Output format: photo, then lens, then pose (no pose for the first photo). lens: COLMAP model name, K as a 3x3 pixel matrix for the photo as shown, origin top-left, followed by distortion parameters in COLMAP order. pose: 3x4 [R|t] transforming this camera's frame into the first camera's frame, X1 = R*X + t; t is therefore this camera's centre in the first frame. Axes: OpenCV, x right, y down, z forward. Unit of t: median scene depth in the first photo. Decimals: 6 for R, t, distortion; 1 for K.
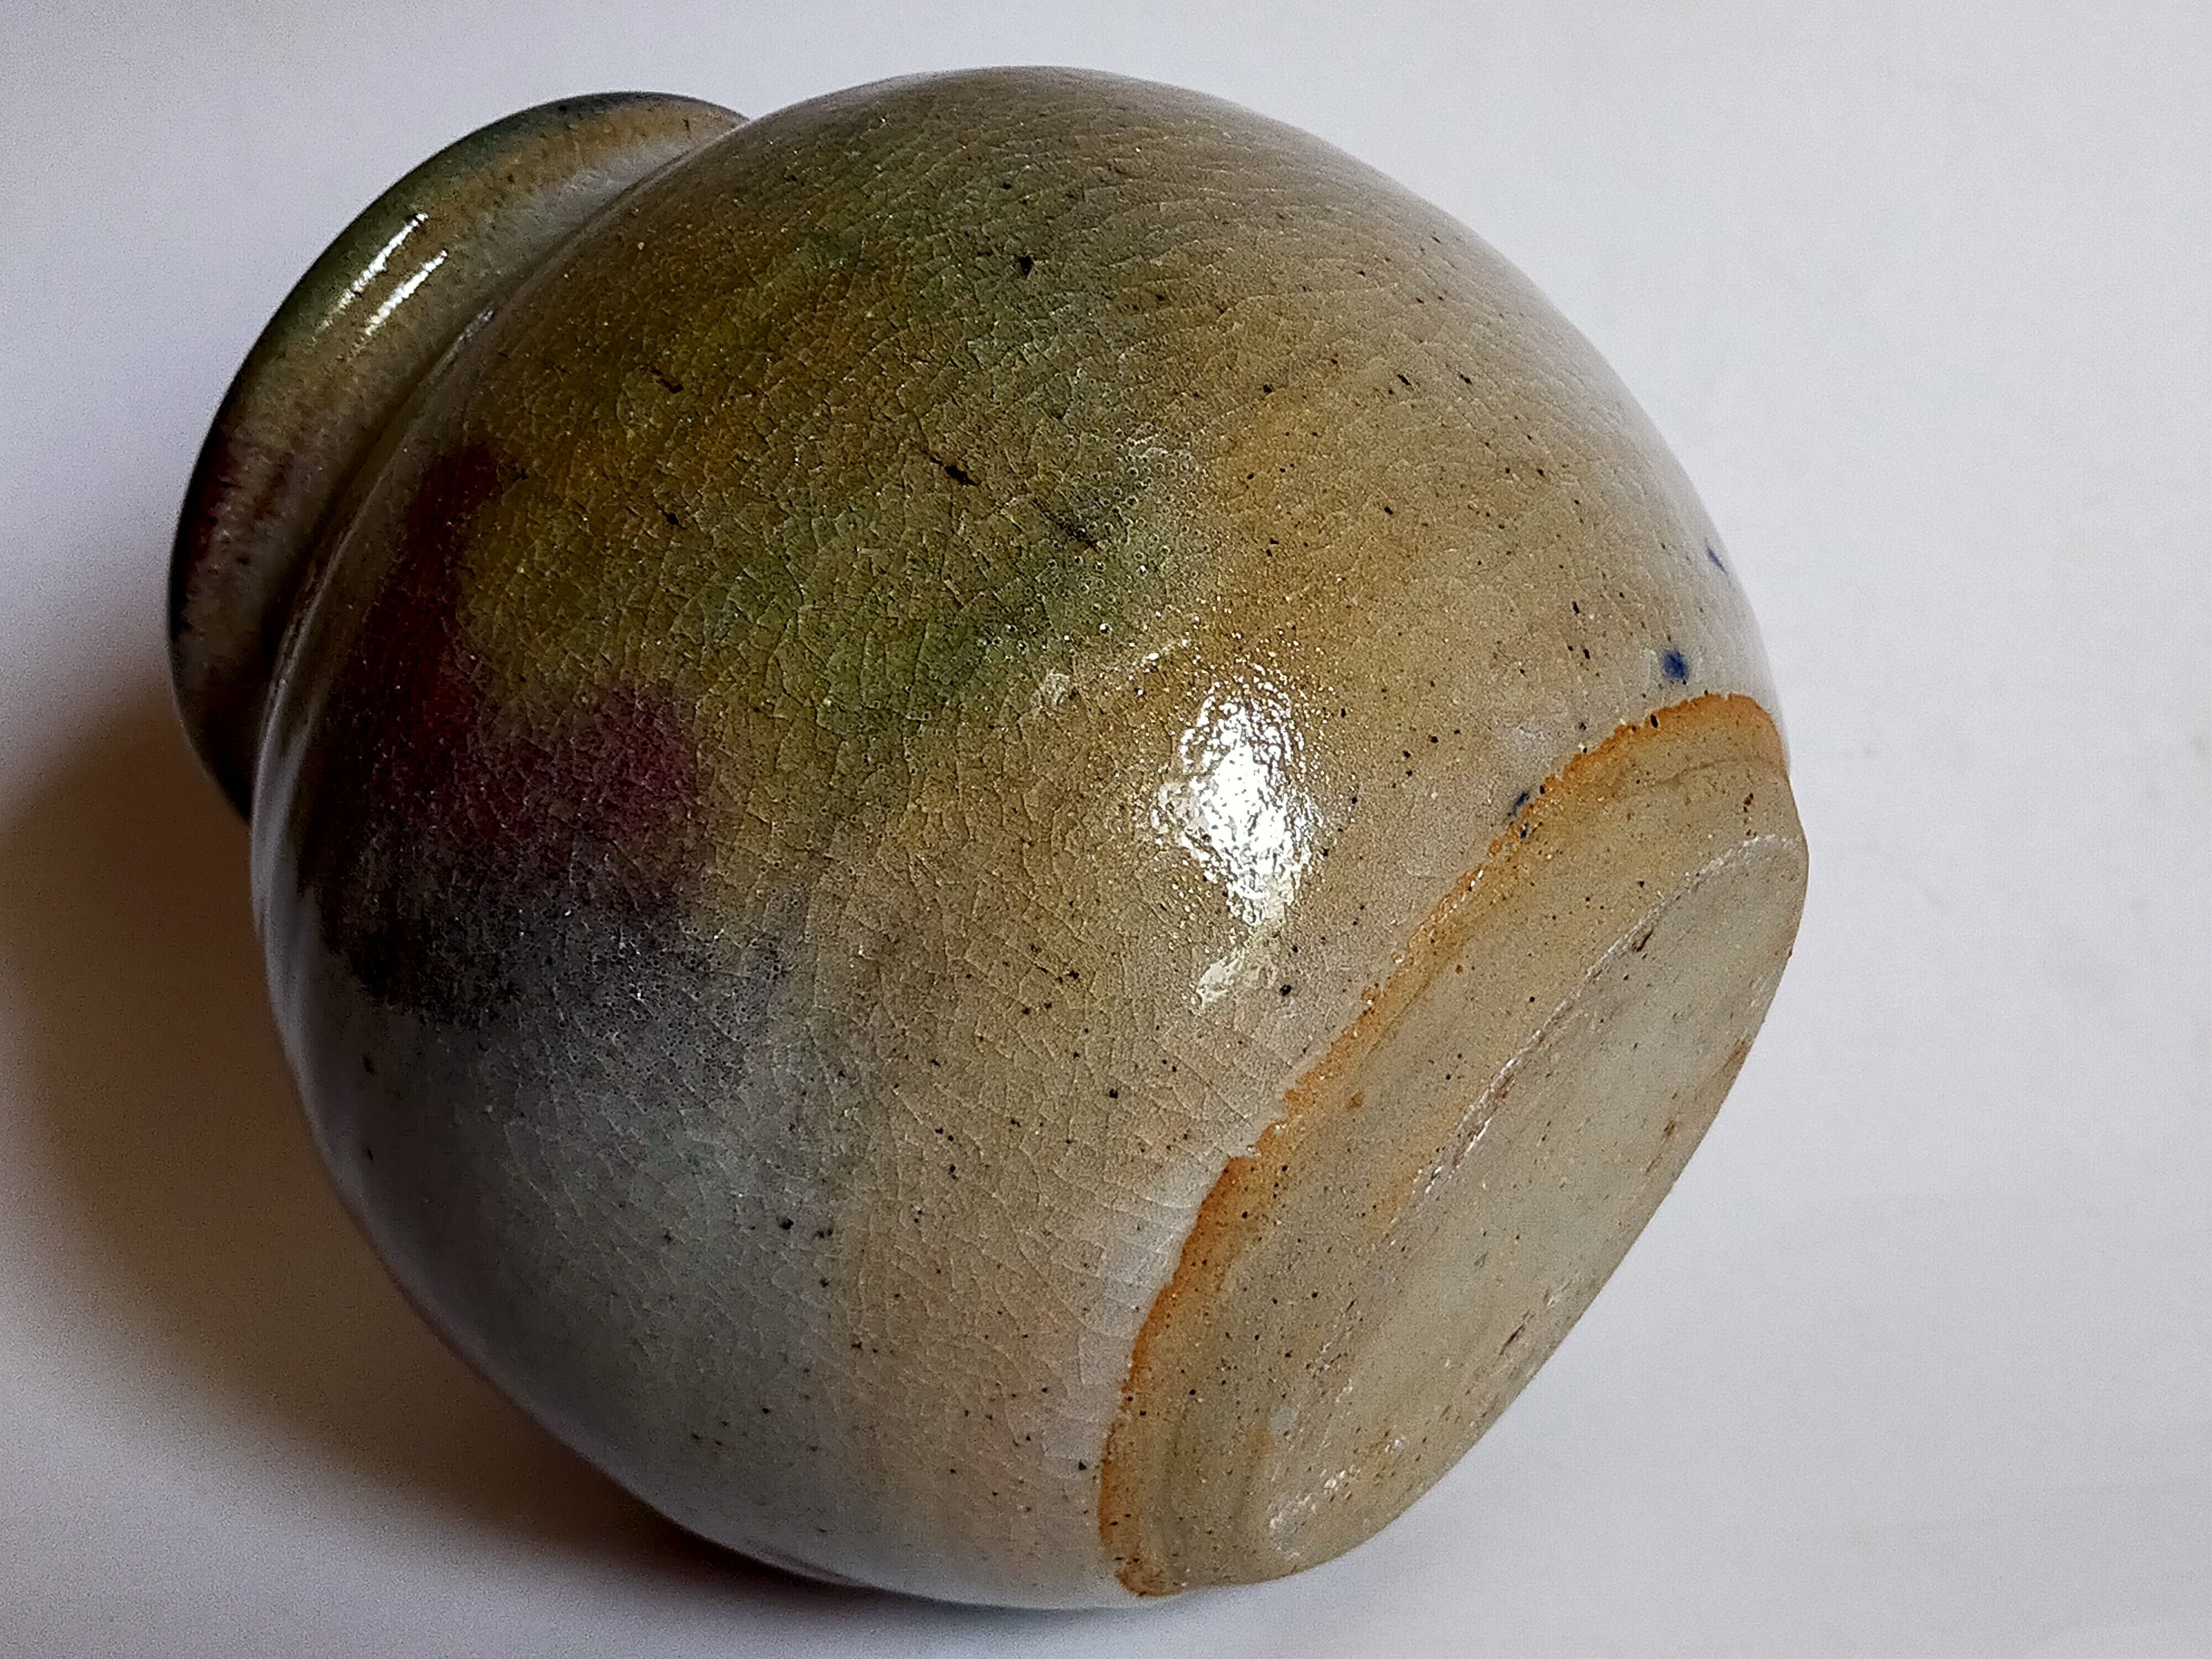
lens RADIAL K [[3471.9, 0, 1103.4], [0, 3471.9, 835.4], [0, 0, 1]] dist [0.070736, 0.000000]
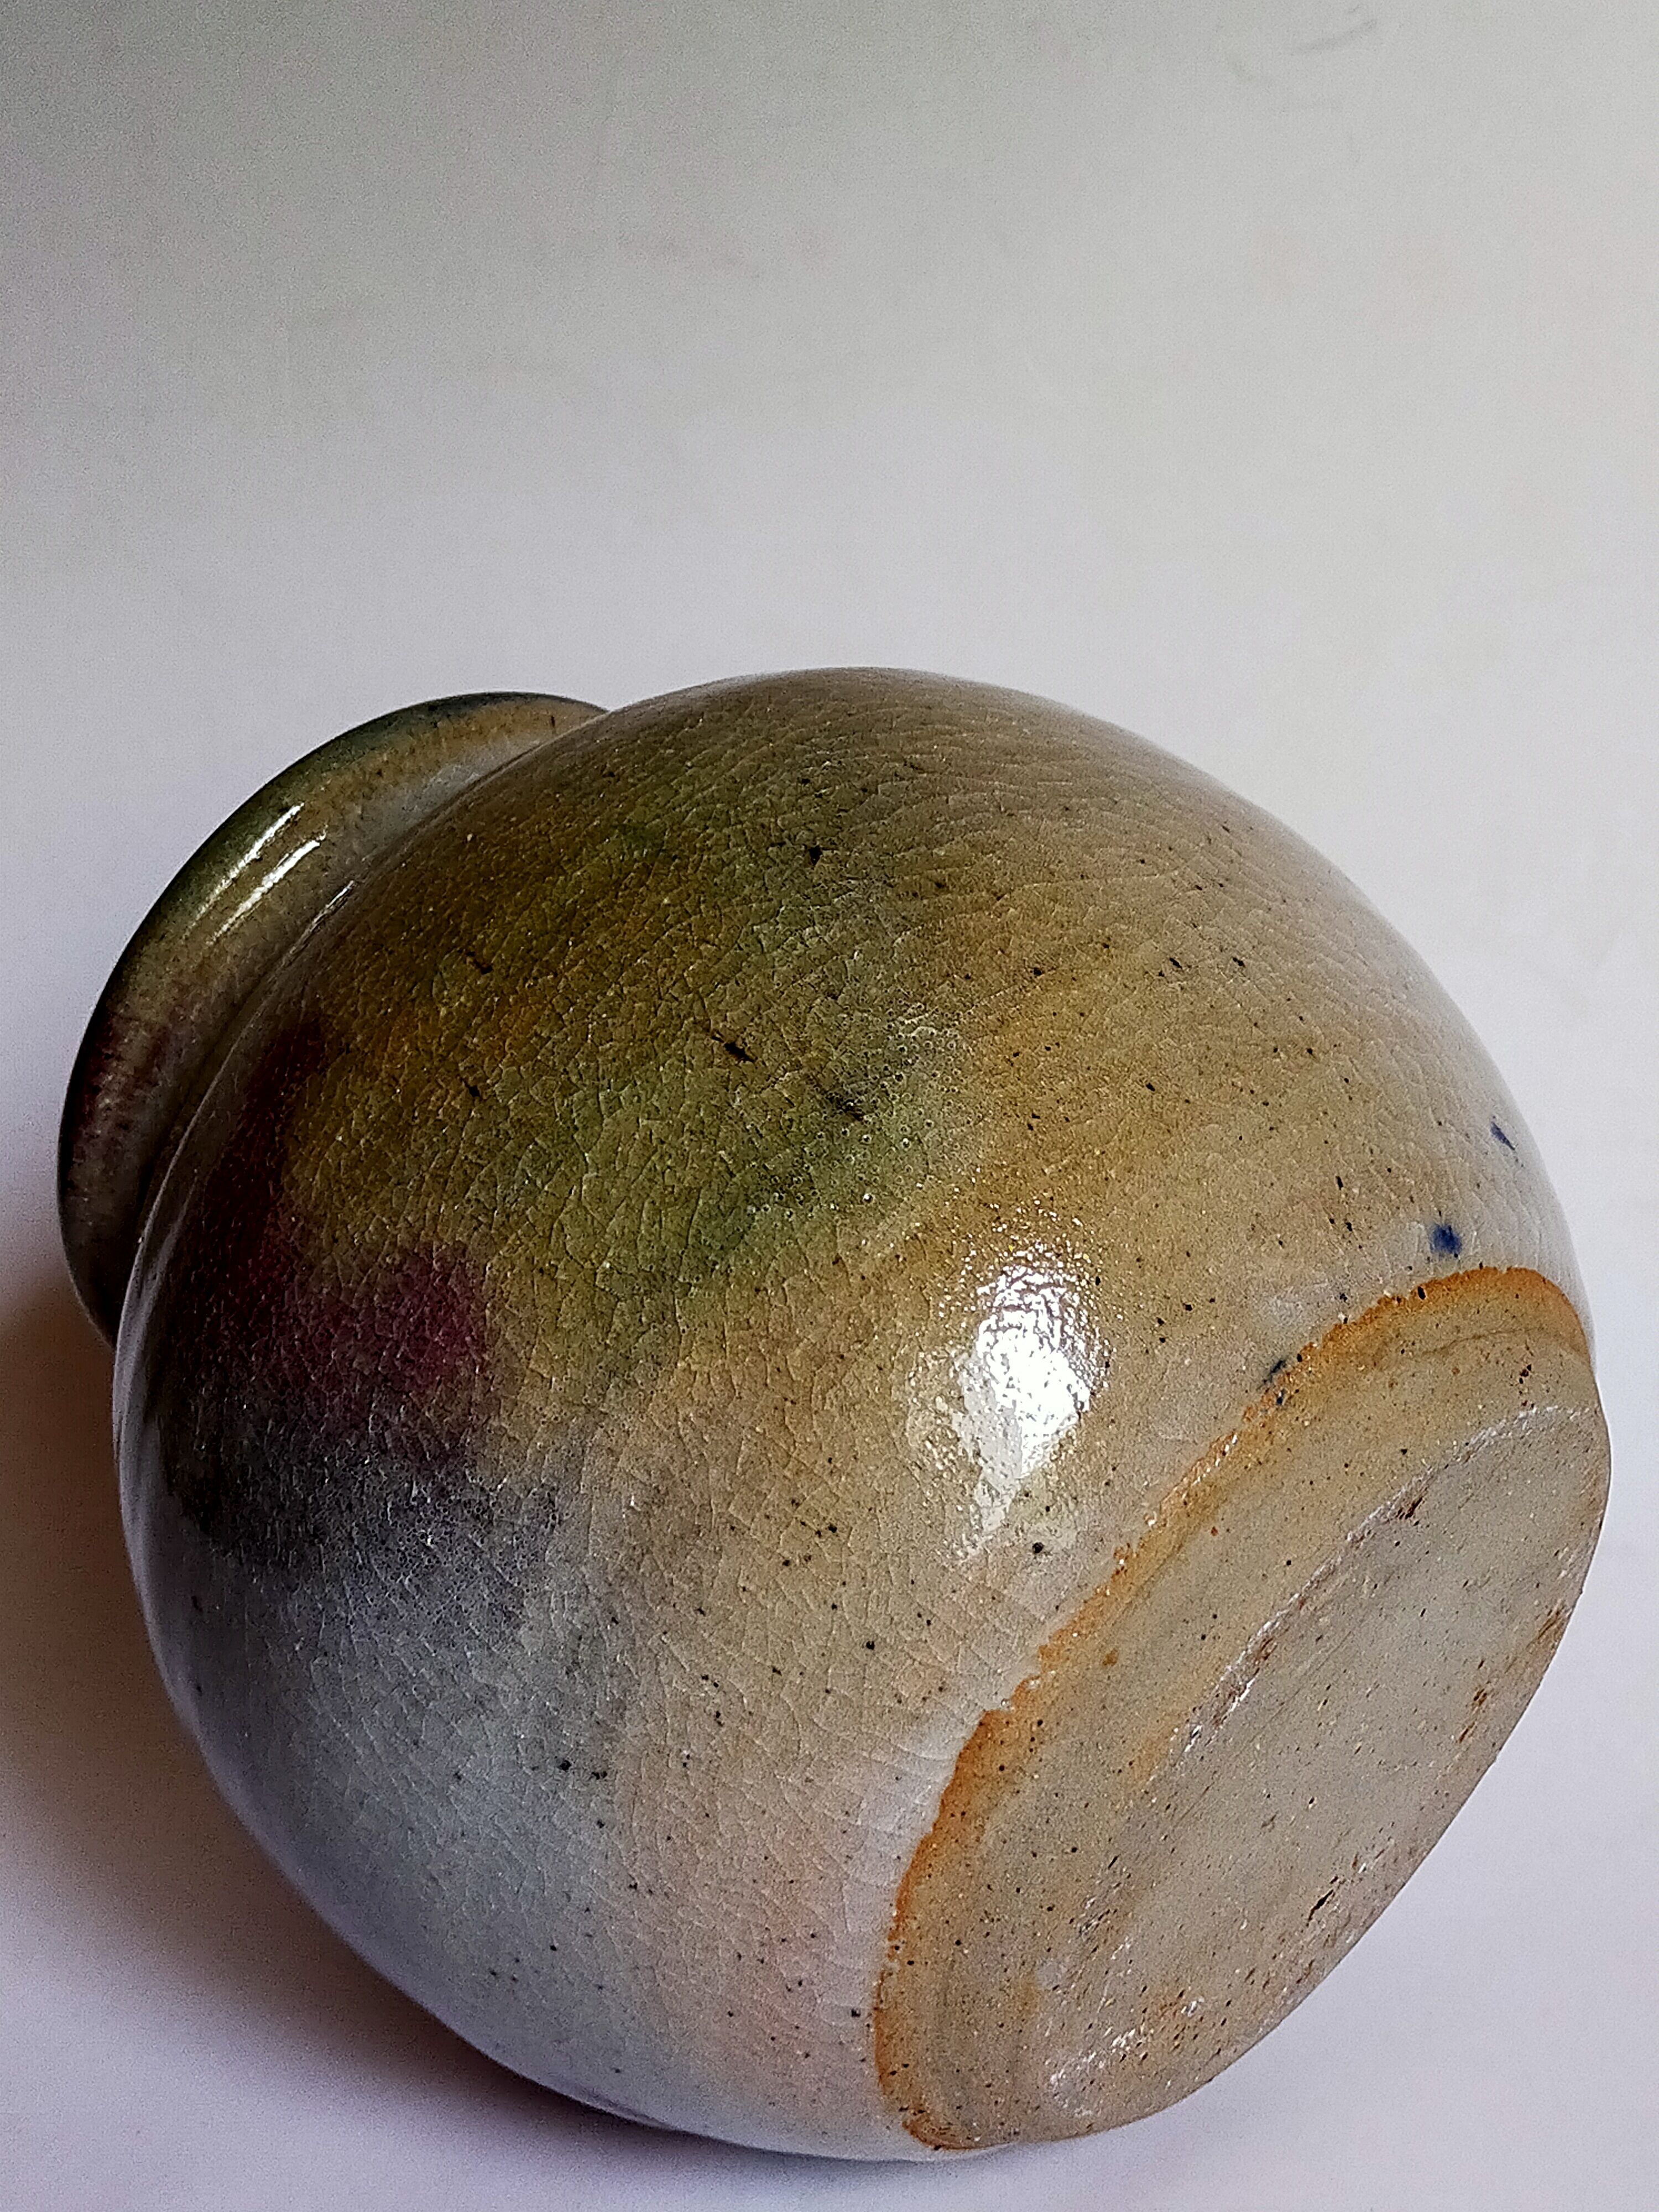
lens RADIAL K [[3471.9, 0, 832.9], [0, 3471.9, 1102.3], [0, 0, 1]] dist [0.070736, 0.000000]
pose [[0.994375, 0.006772, -0.105697, 0.095074], [-0.015685, 0.996366, -0.083720, -0.000141], [0.104746, 0.084906, 0.990868, -0.042727]]
